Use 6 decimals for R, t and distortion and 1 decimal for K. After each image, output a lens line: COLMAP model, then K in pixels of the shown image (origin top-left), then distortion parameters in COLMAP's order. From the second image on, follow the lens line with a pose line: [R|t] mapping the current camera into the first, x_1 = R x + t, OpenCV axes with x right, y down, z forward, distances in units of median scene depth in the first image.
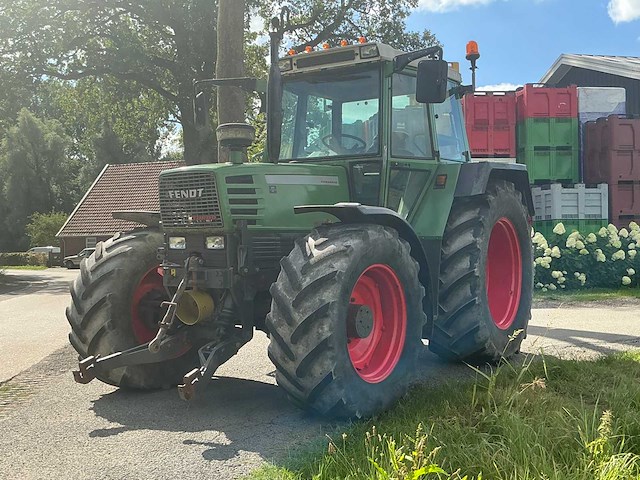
lens RADIAL K [[709.6, 0, 320.0], [0, 709.6, 240.0], [0, 0, 1]] dist [0.113627, -0.218157]
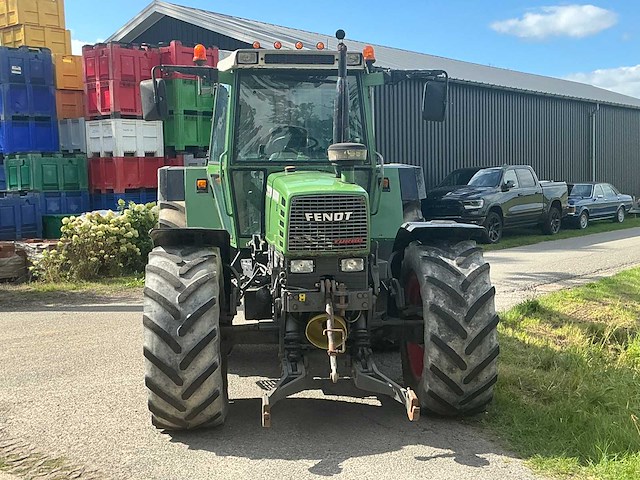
lens RADIAL K [[842.0, 0, 320.0], [0, 842.0, 240.0], [0, 0, 1]] dist [0.077157, -0.002387]
pose [[0.766959, -0.046565, 0.640004, -0.942006], [0.006652, 0.997887, 0.064633, -0.108328], [-0.641661, -0.045314, 0.765648, 0.125341]]
